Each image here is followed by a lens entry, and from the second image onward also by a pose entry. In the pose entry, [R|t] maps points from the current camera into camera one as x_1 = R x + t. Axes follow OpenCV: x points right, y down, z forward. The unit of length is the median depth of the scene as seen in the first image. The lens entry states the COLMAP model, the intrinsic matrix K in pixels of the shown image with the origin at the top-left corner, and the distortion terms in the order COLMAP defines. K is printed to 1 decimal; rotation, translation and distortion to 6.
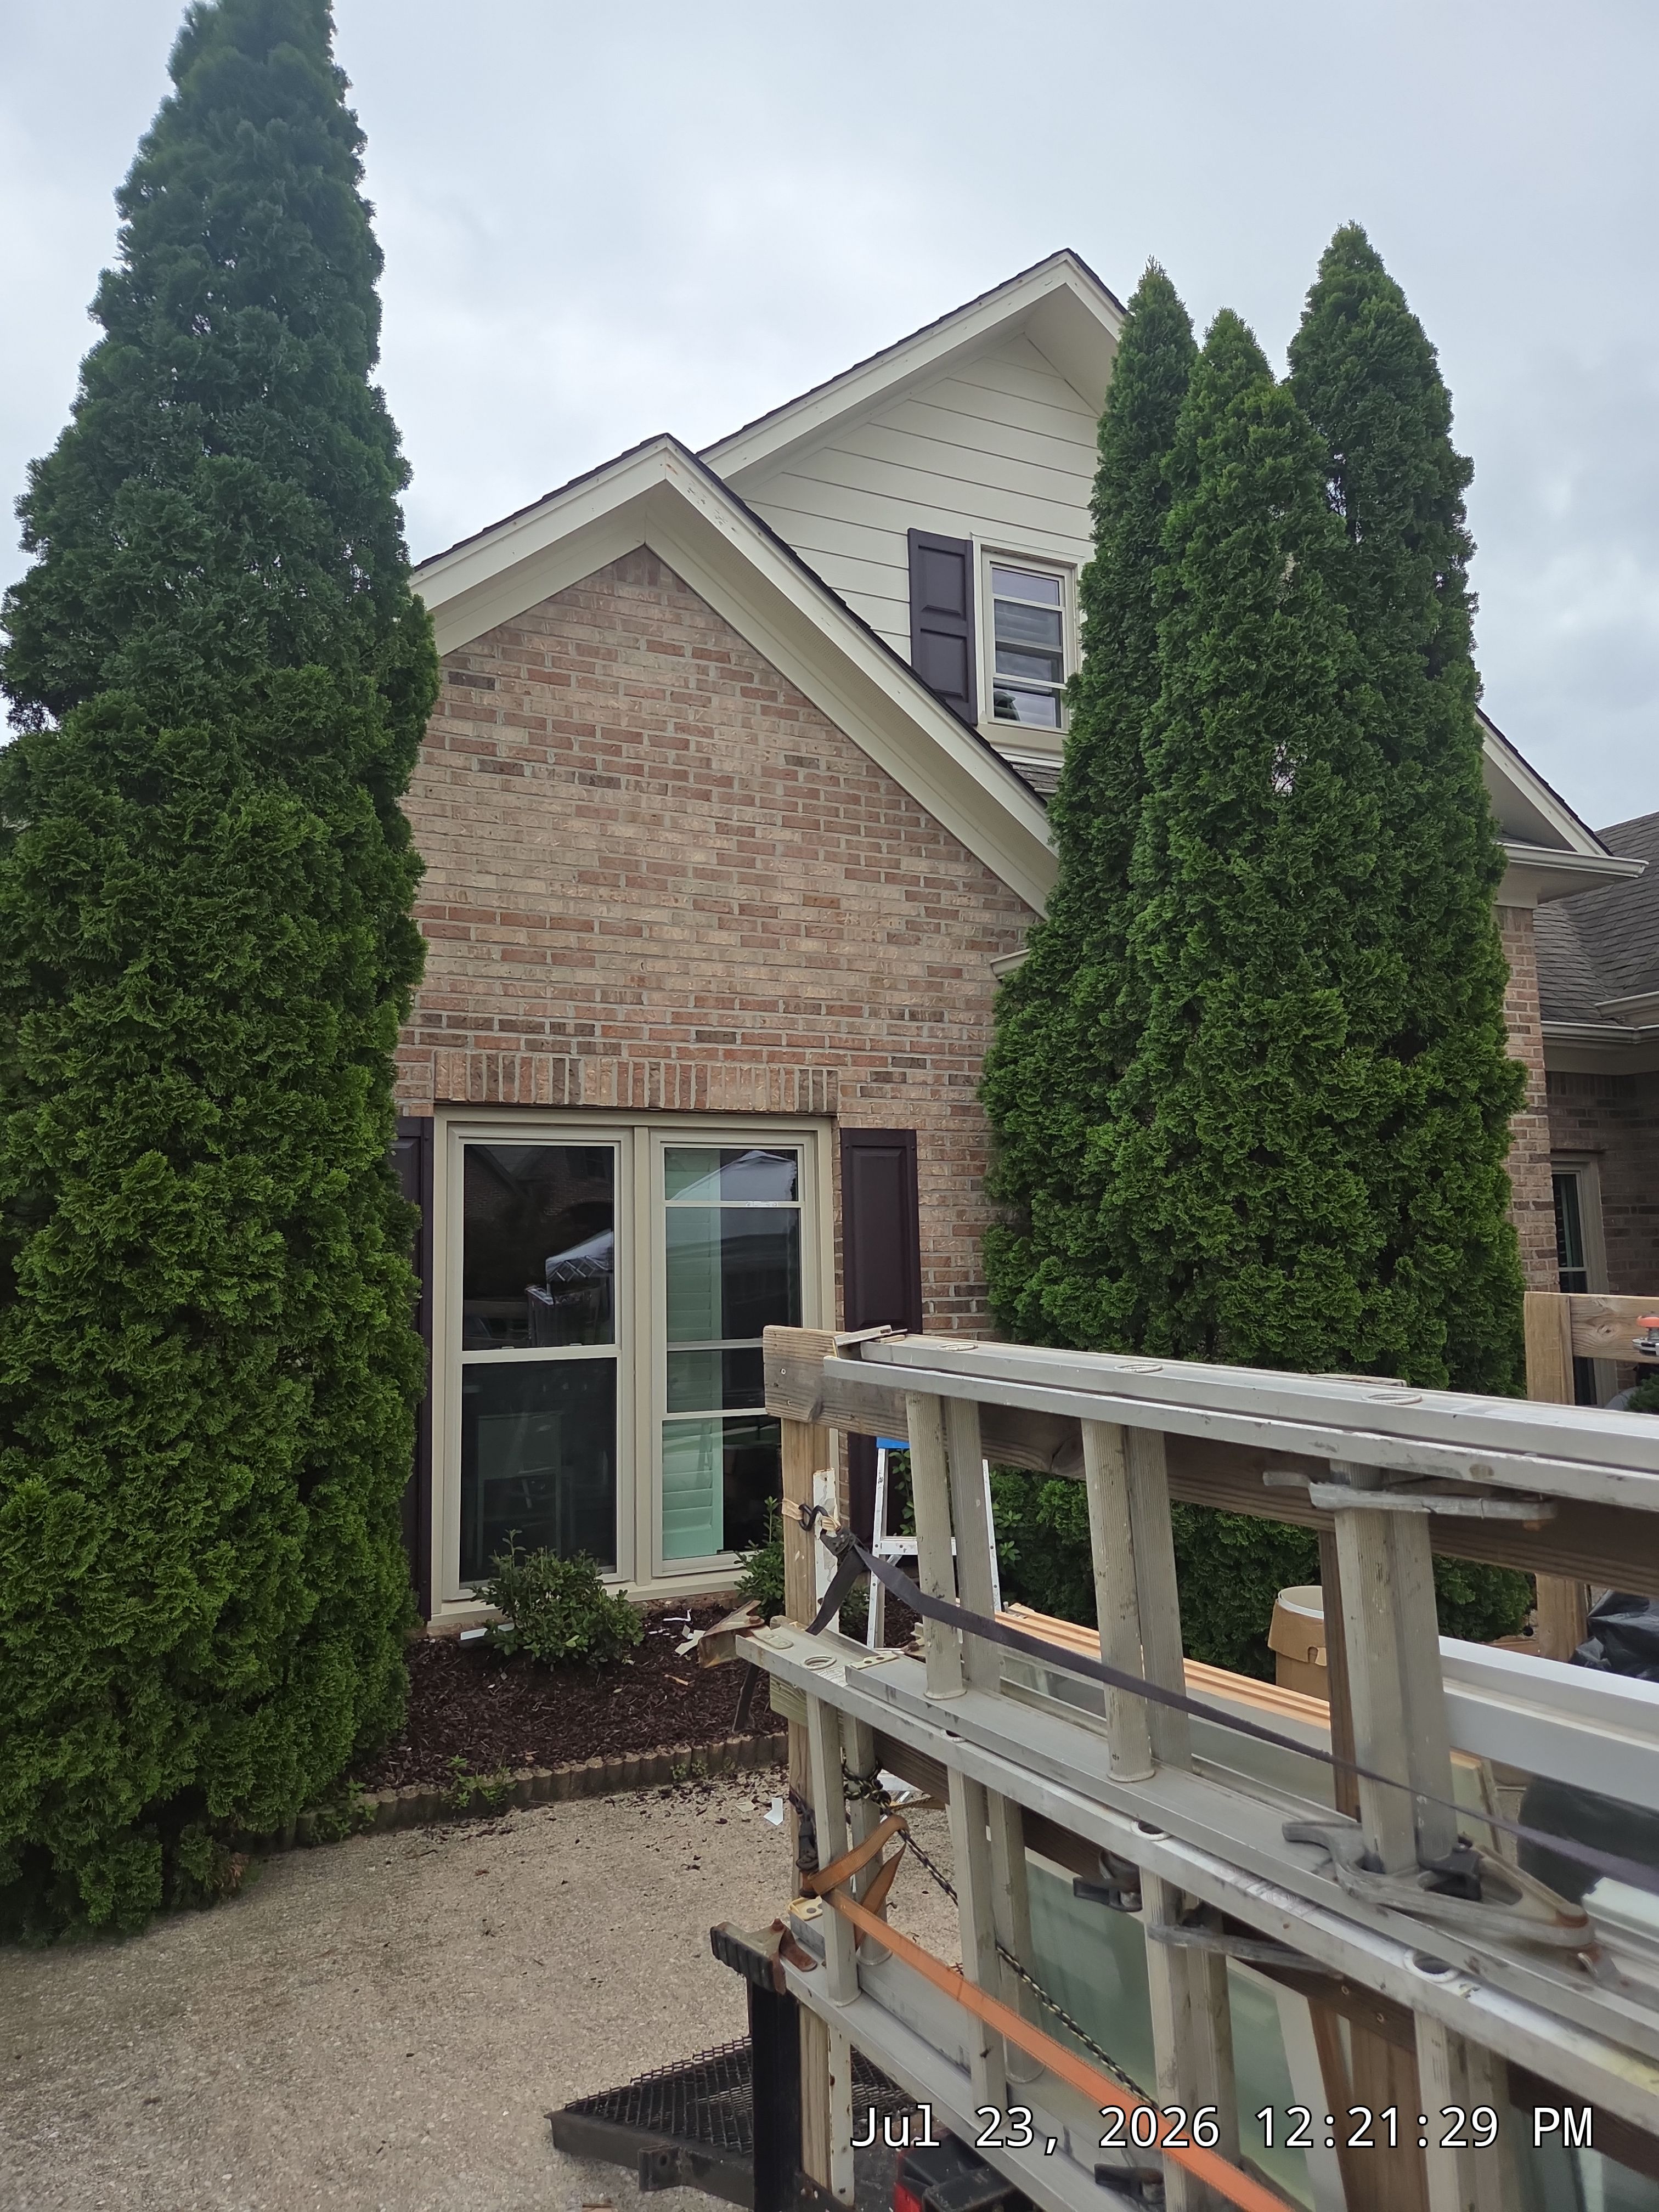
lens RADIAL K [[1486.2, 0, 816.1], [0, 1486.2, 1123.6], [0, 0, 1]] dist [0.055649, -0.046981]
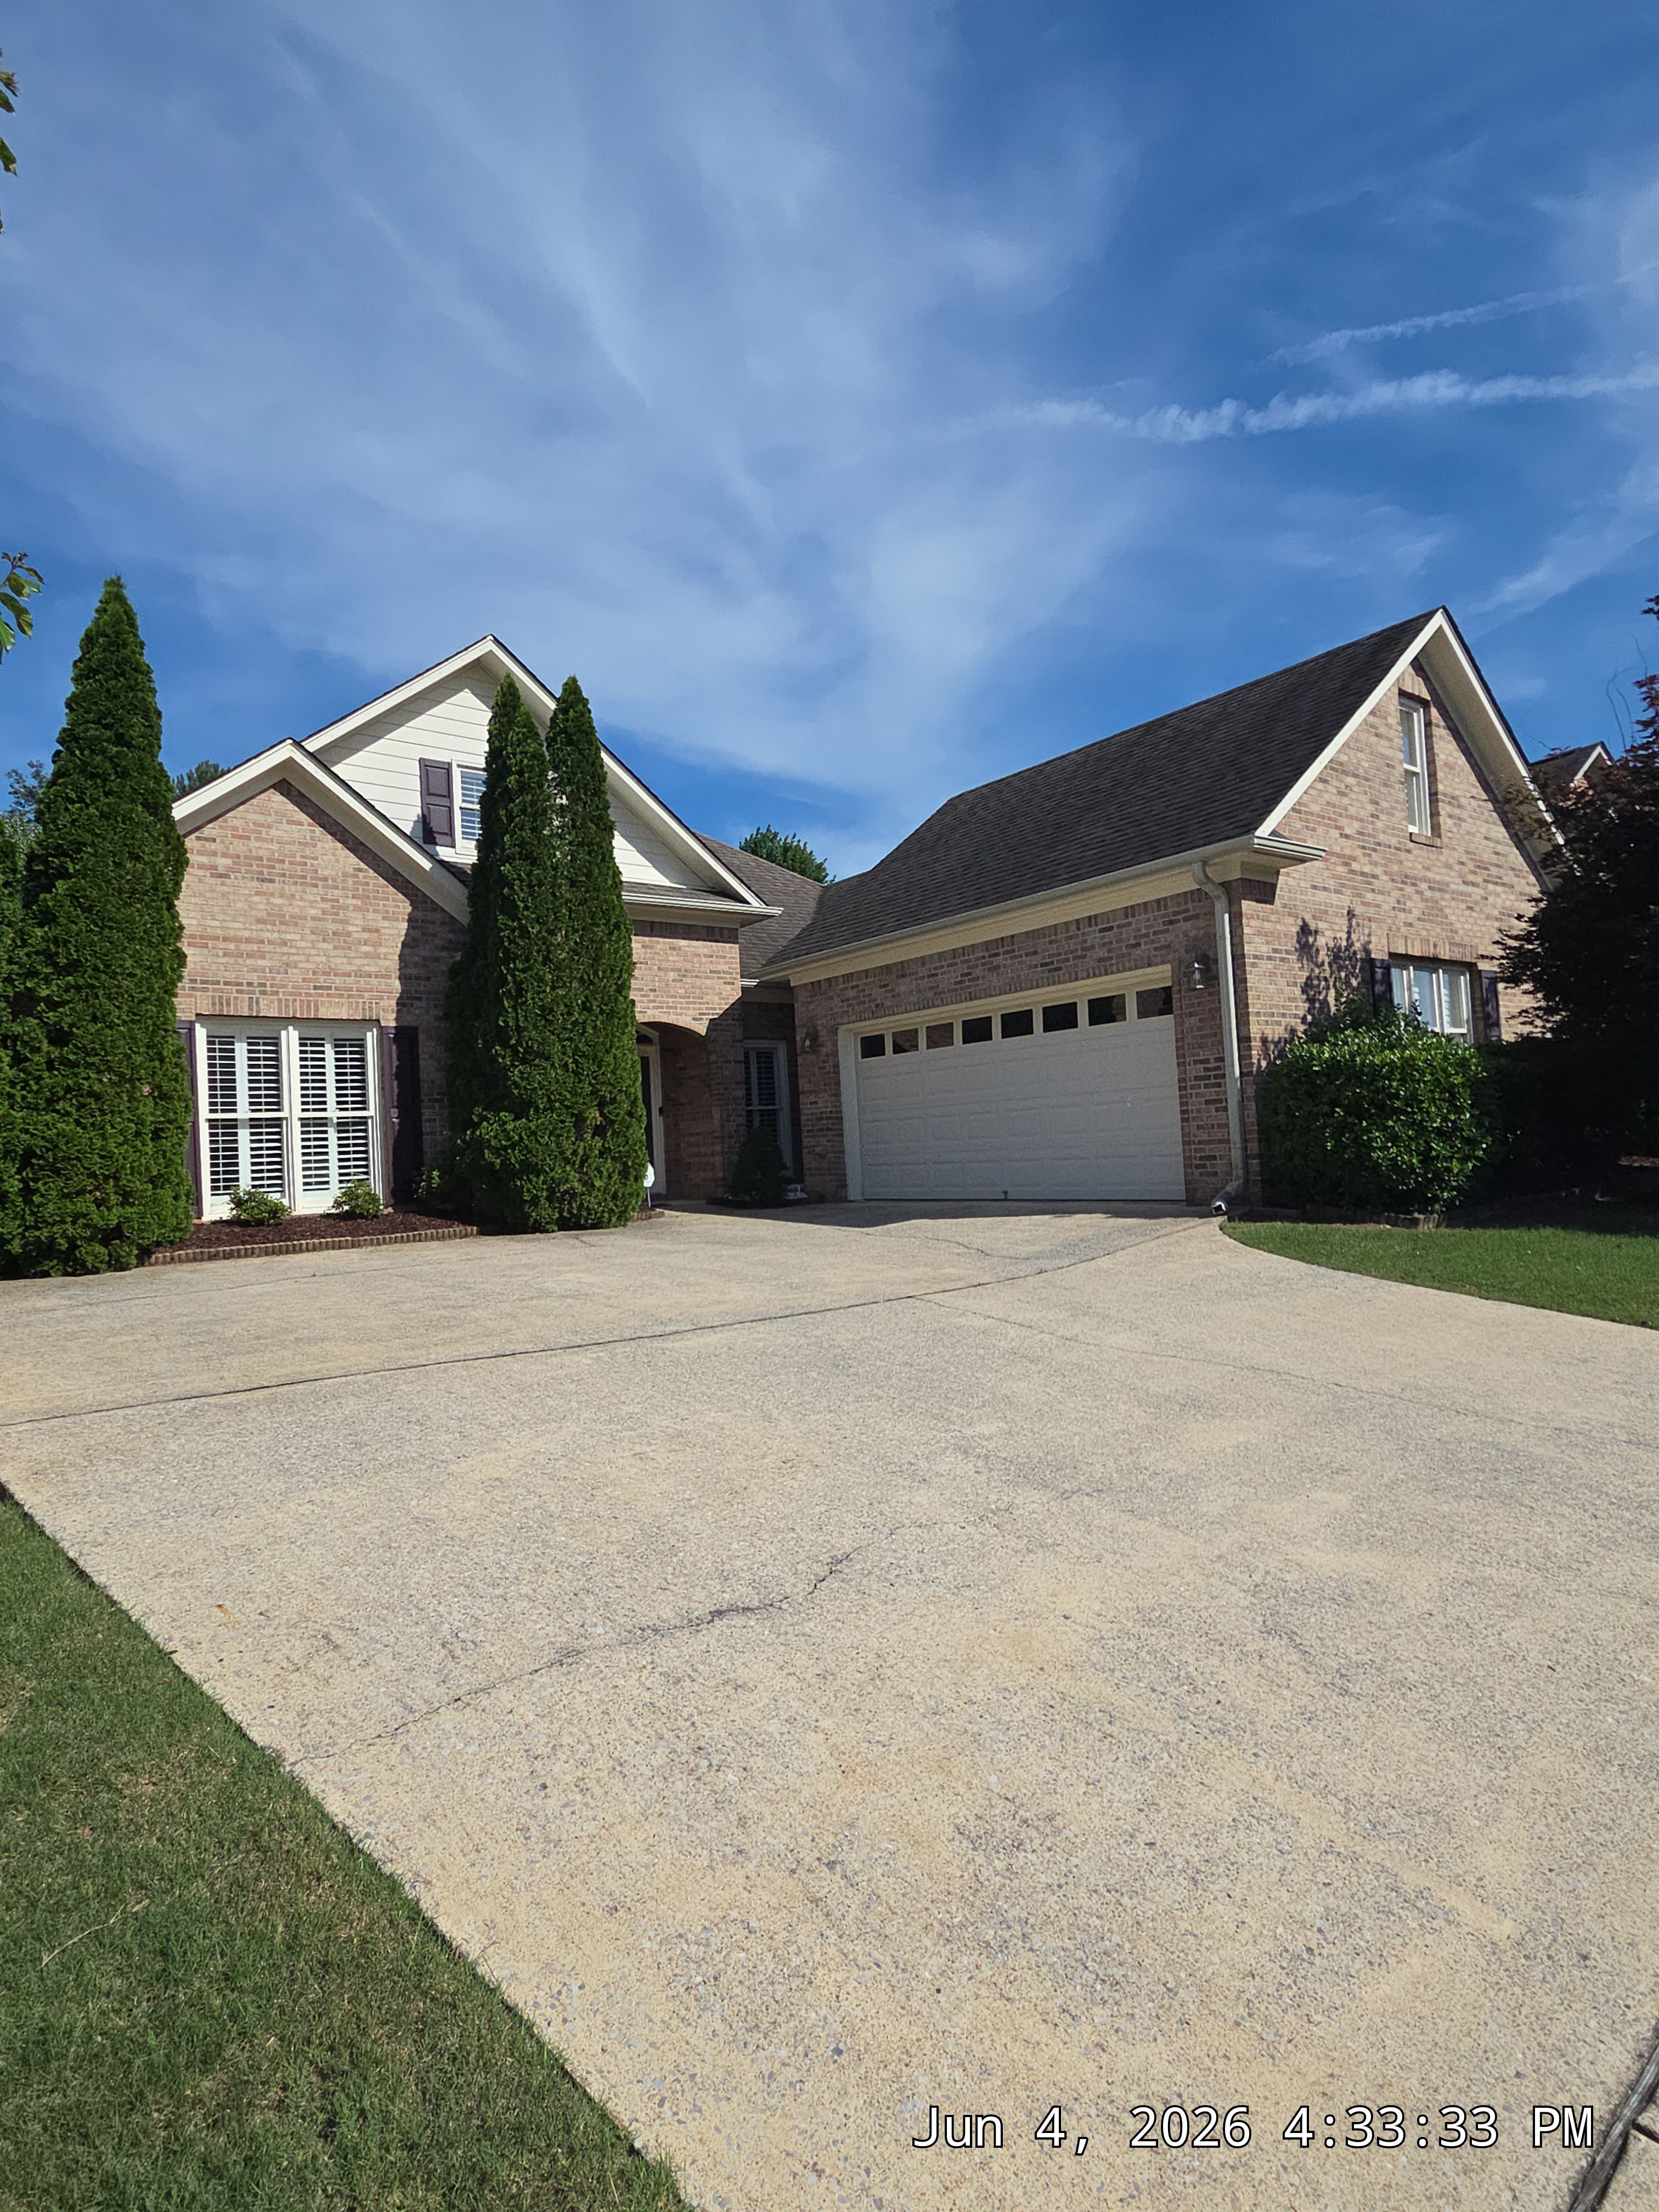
lens RADIAL K [[1162.3, 0, 814.3], [0, 1162.3, 1115.7], [0, 0, 1]] dist [0.010385, -0.003957]
pose [[0.973846, -0.020582, 0.226273, 0.277228], [0.005585, 0.997756, 0.066721, 0.027213], [-0.227138, -0.063712, 0.971776, -1.025461]]
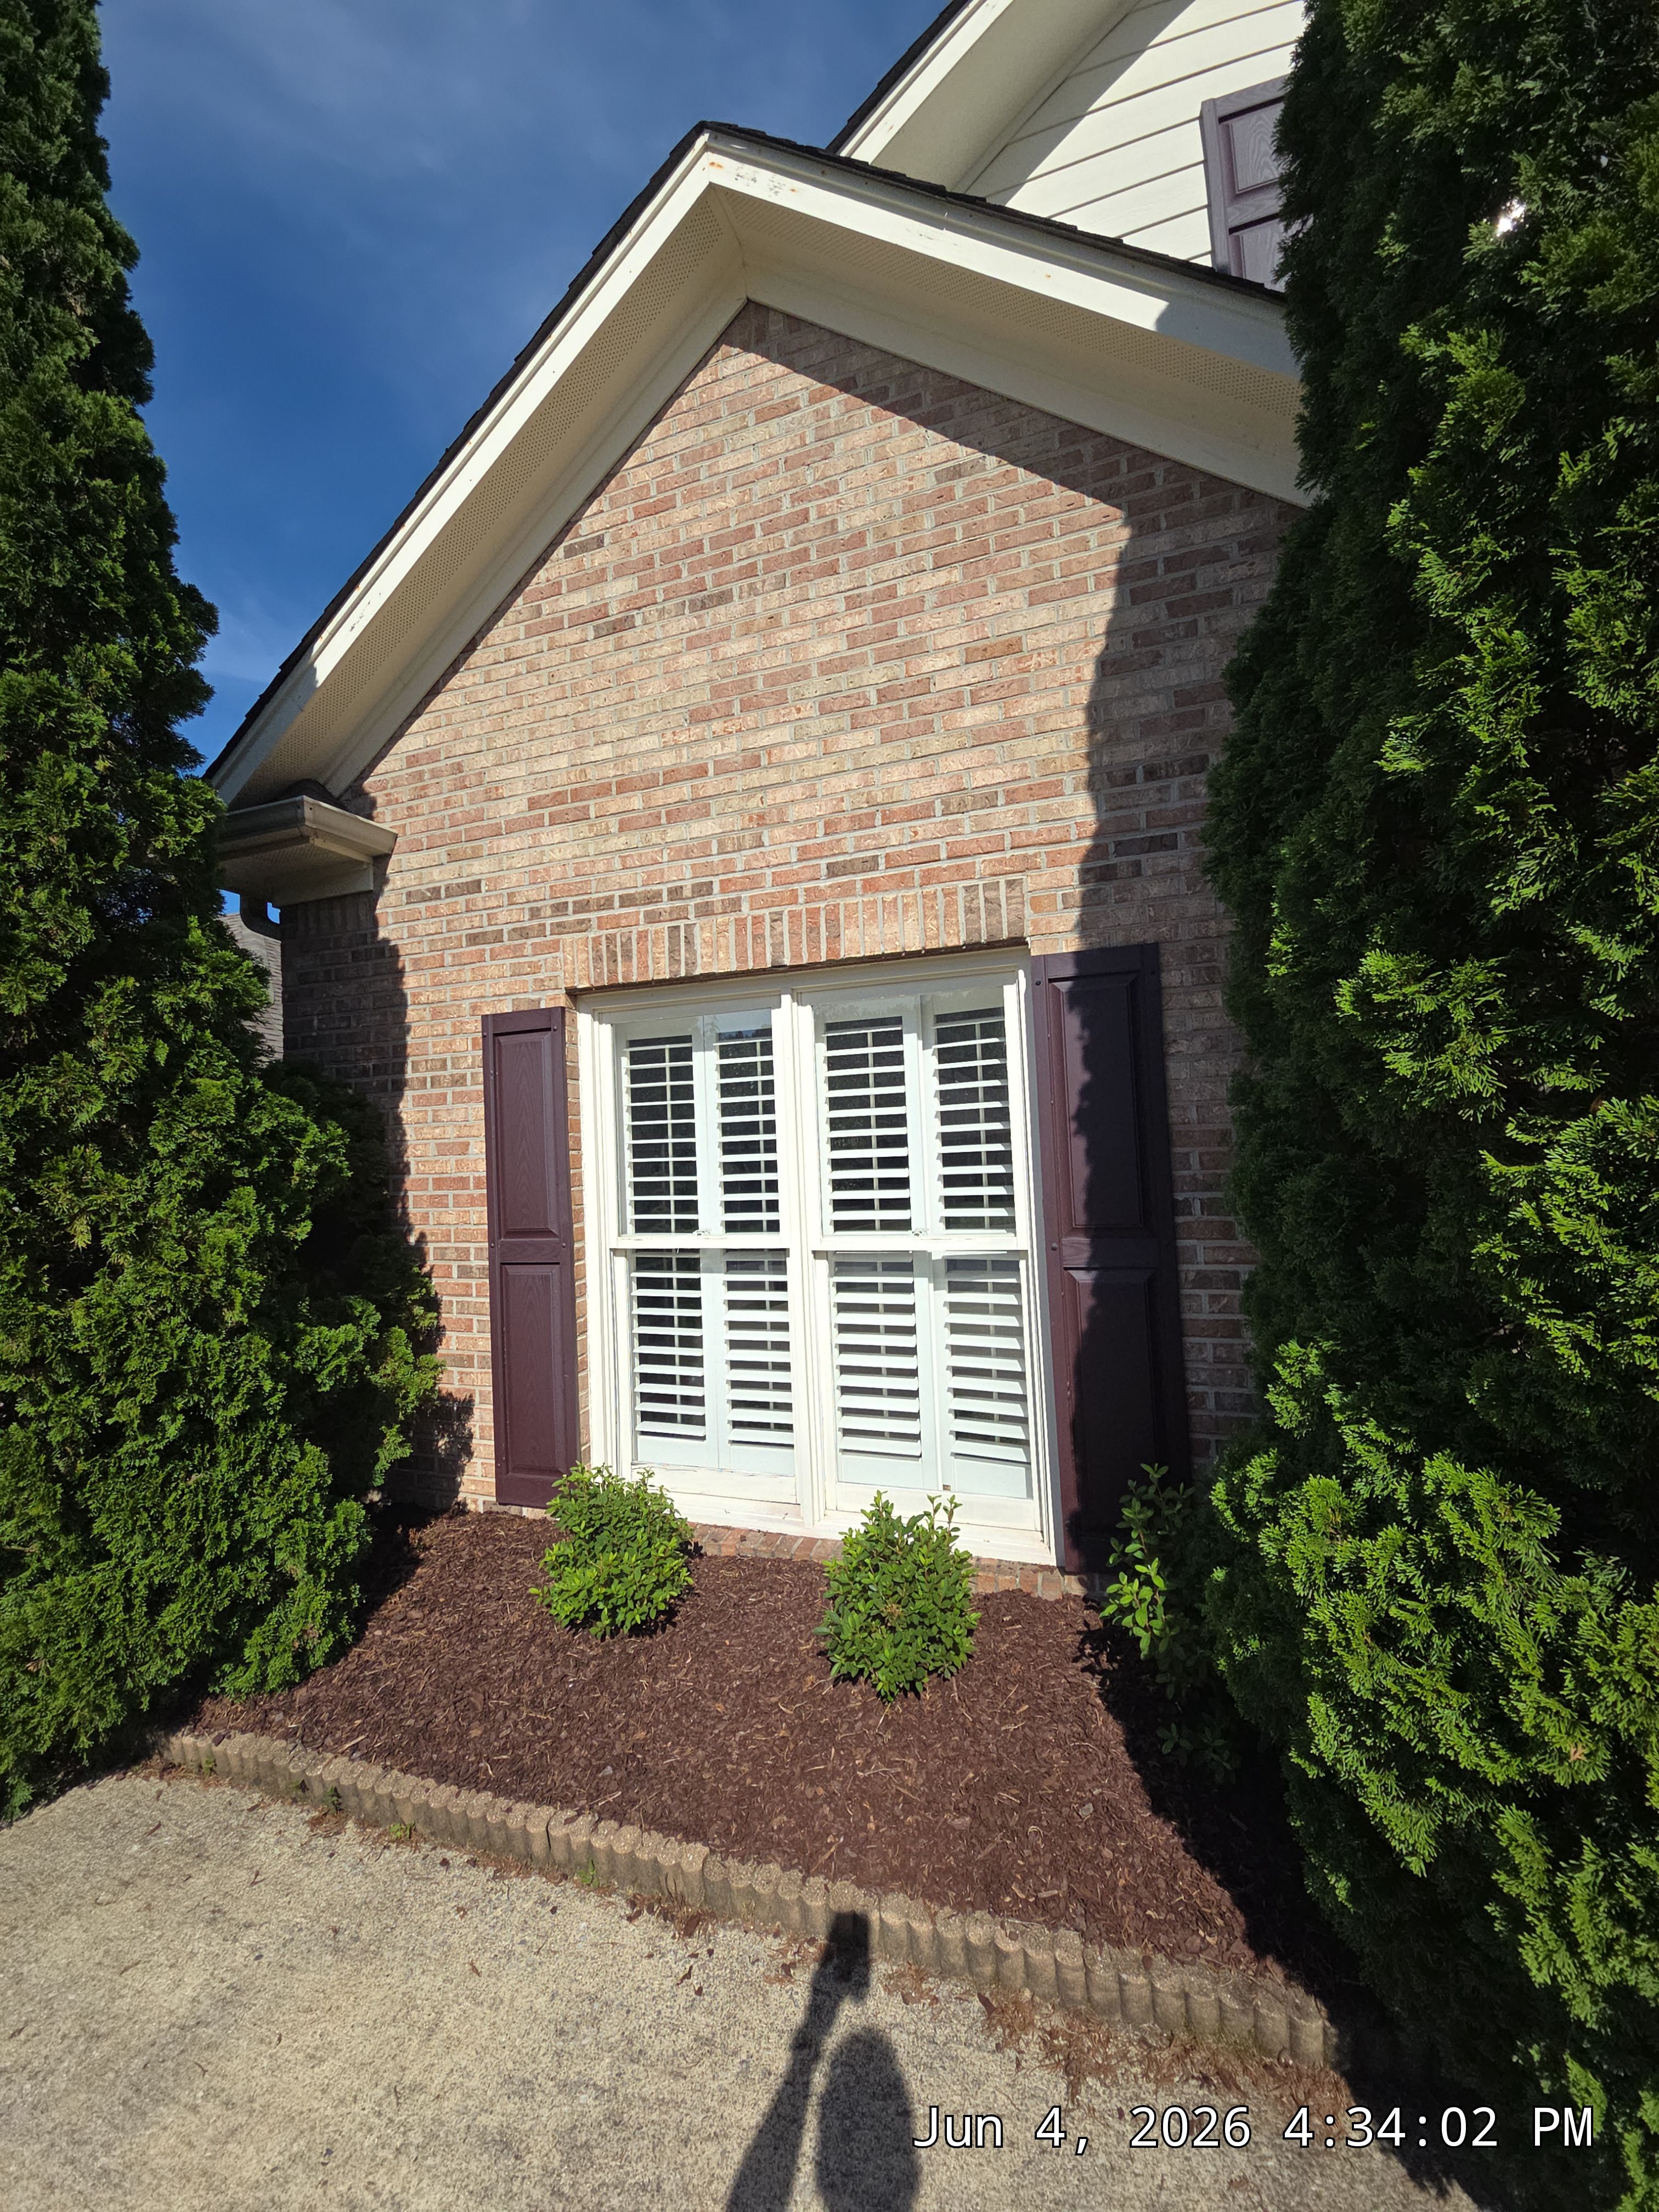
lens RADIAL K [[893.6, 0, 822.3], [0, 893.6, 1105.7], [0, 0, 1]] dist [0.011295, -0.001318]
pose [[0.706896, -0.041378, -0.706106, 0.256550], [0.095719, 0.994700, 0.037536, 0.050286], [0.700810, -0.094122, 0.707111, 0.638168]]
